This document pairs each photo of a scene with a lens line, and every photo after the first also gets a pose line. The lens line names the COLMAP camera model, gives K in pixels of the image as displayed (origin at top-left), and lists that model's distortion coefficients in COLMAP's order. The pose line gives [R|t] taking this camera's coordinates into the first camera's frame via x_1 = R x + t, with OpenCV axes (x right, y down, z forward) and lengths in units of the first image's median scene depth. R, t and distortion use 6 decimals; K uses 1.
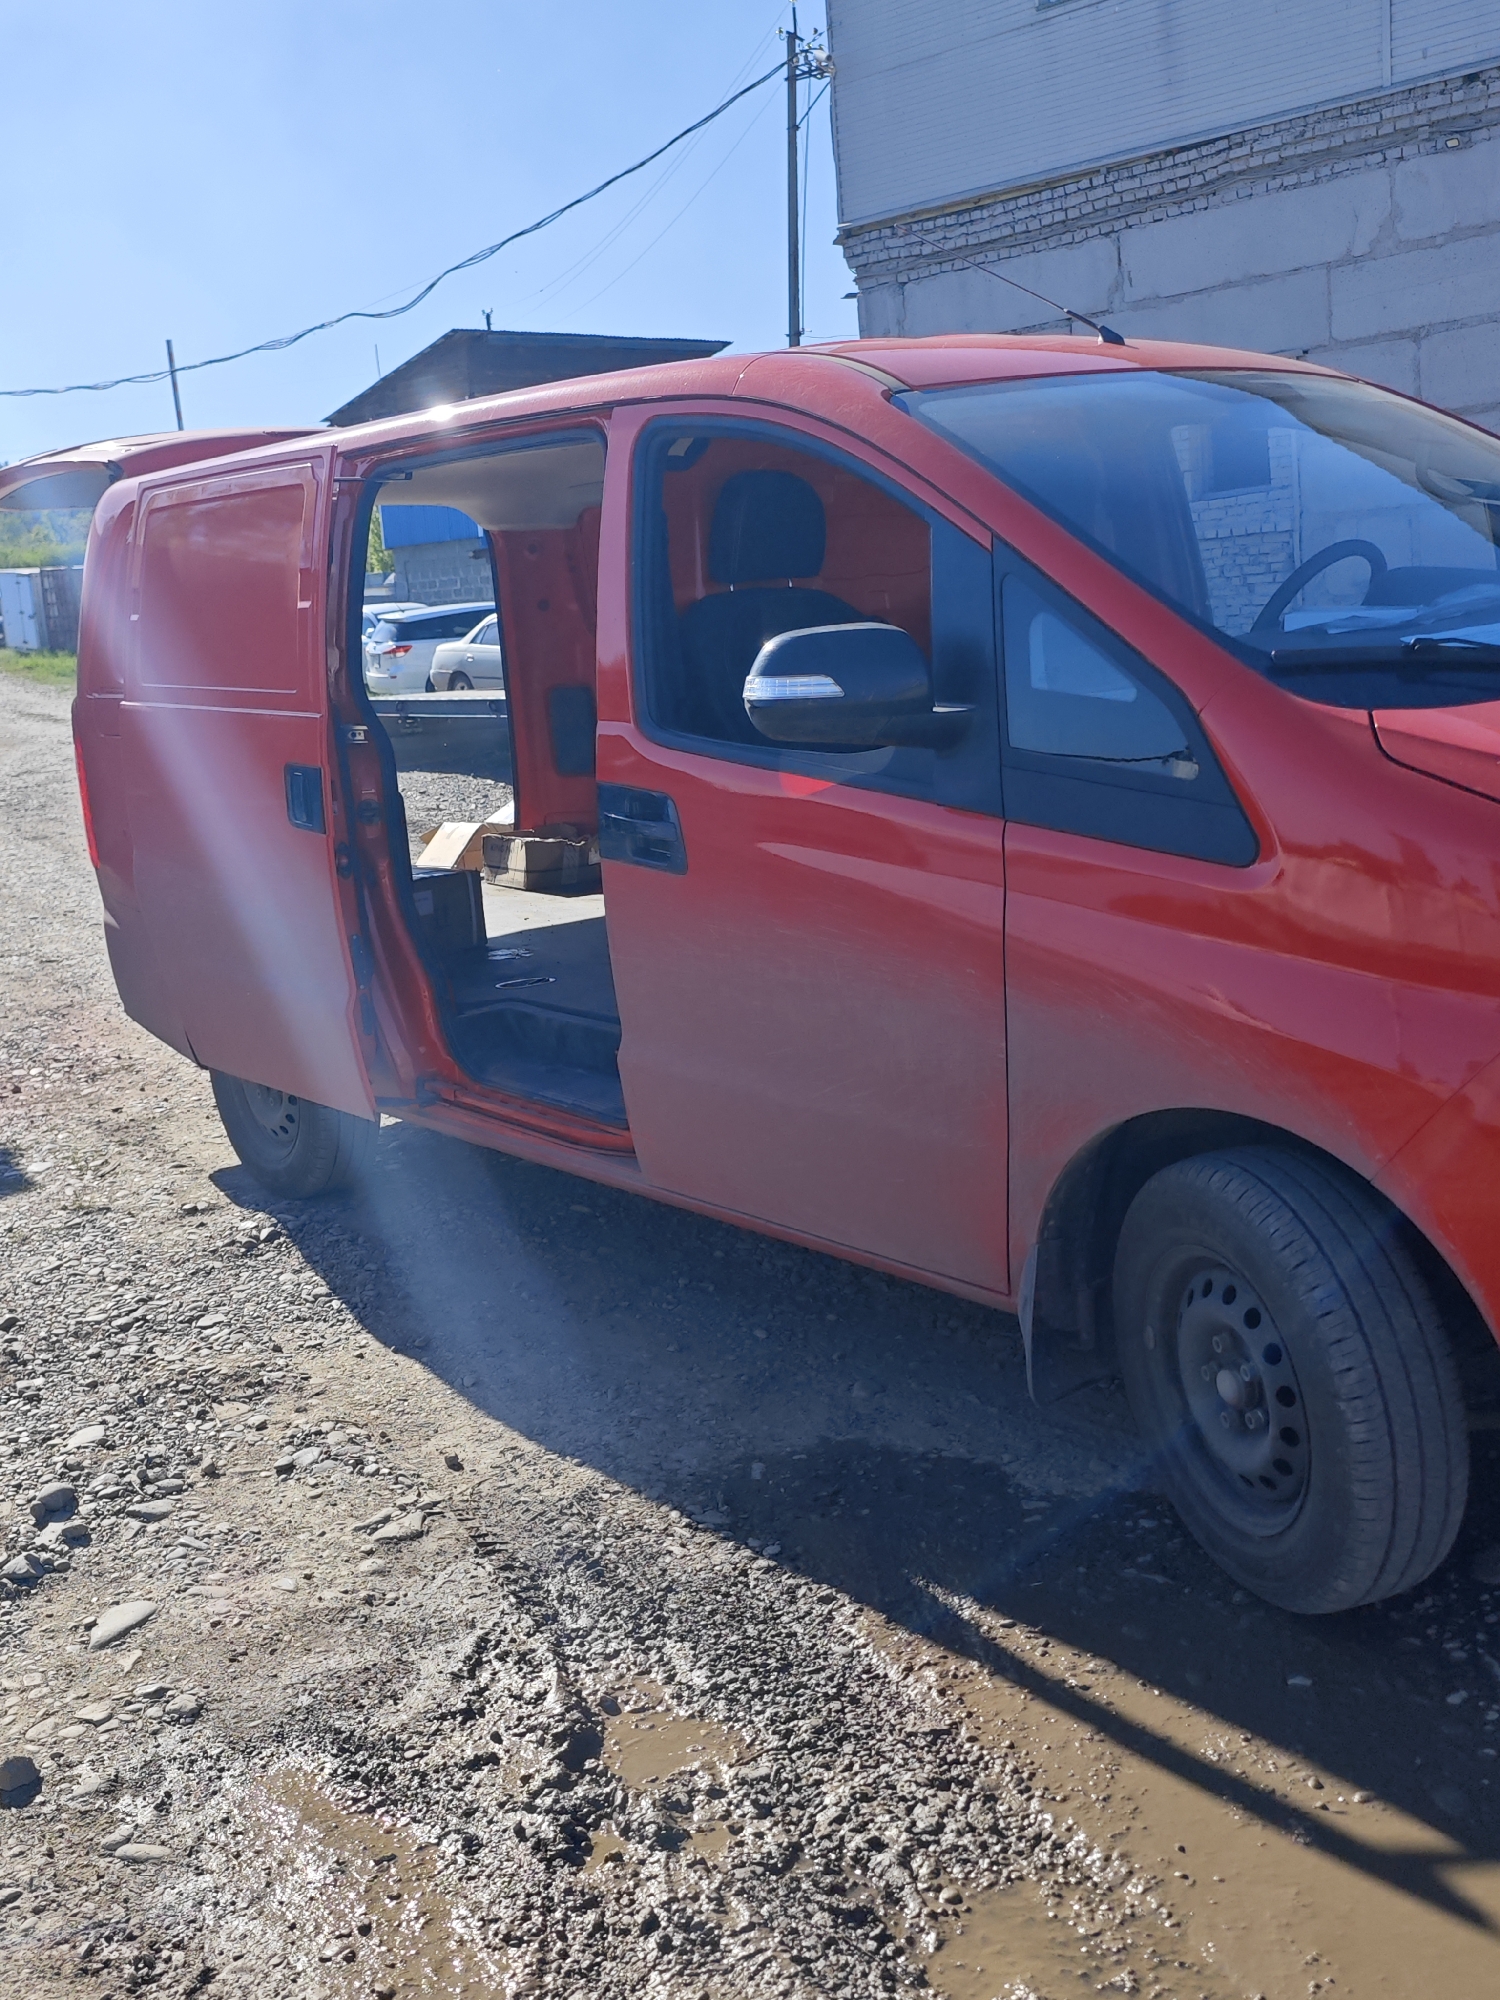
lens RADIAL K [[1961.0, 0, 750.0], [0, 1961.0, 1000.0], [0, 0, 1]] dist [0.052126, -0.077923]
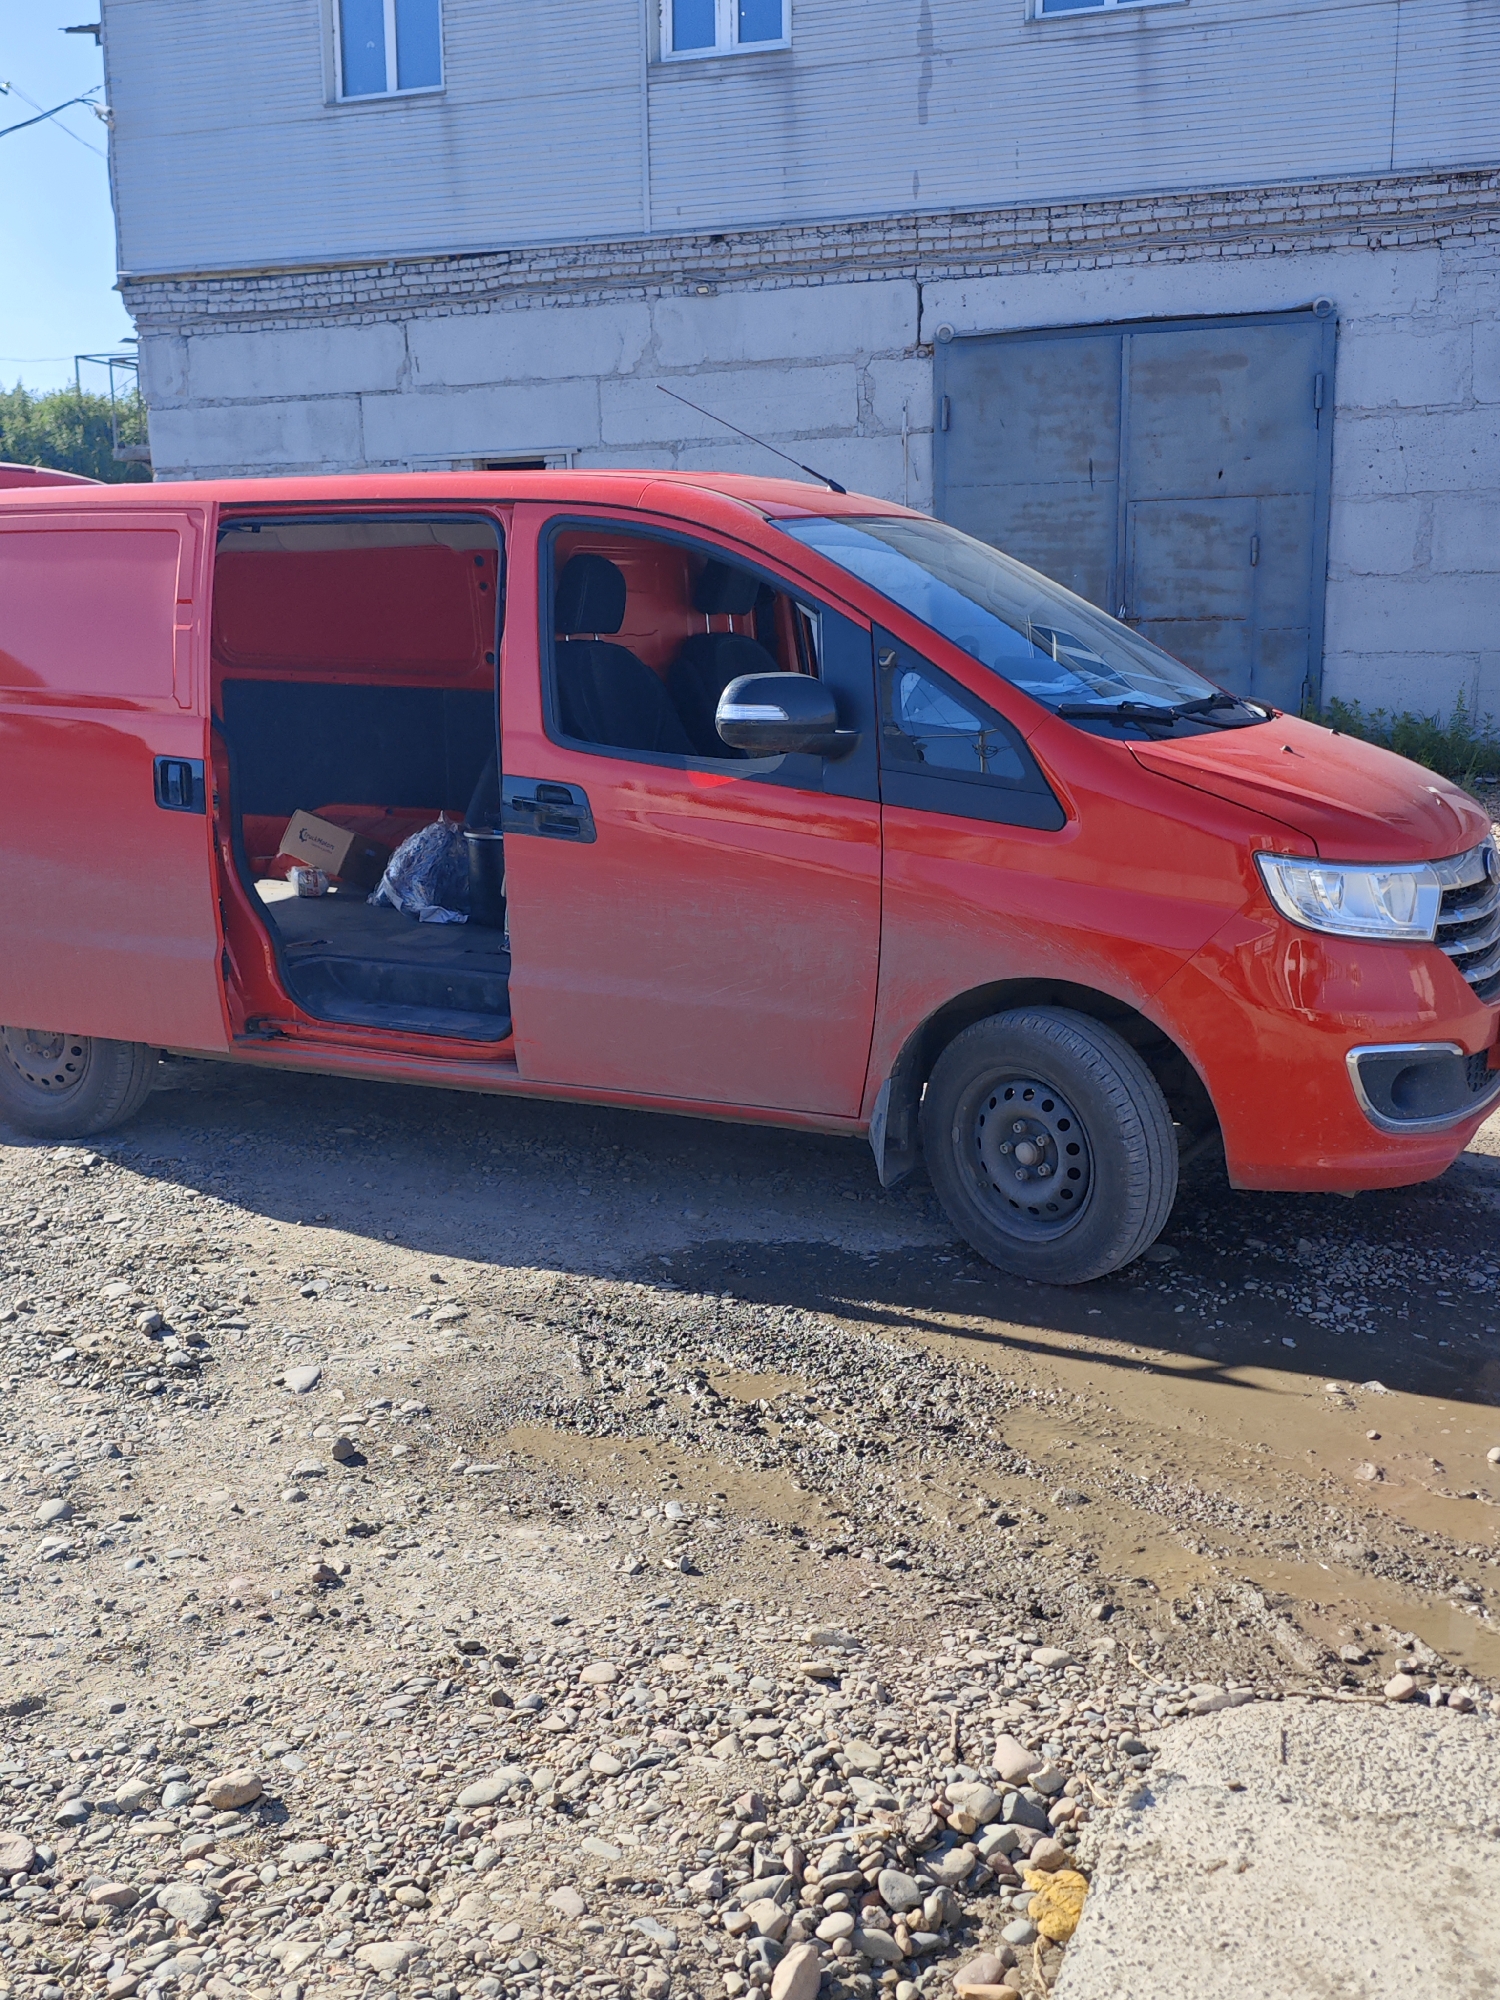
lens RADIAL K [[1961.0, 0, 750.0], [0, 1961.0, 1000.0], [0, 0, 1]] dist [0.052126, -0.077923]
pose [[0.907041, -0.012834, 0.420847, -0.119362], [0.024155, 0.999475, -0.021582, 0.018383], [-0.420349, 0.029742, 0.906875, -0.070572]]
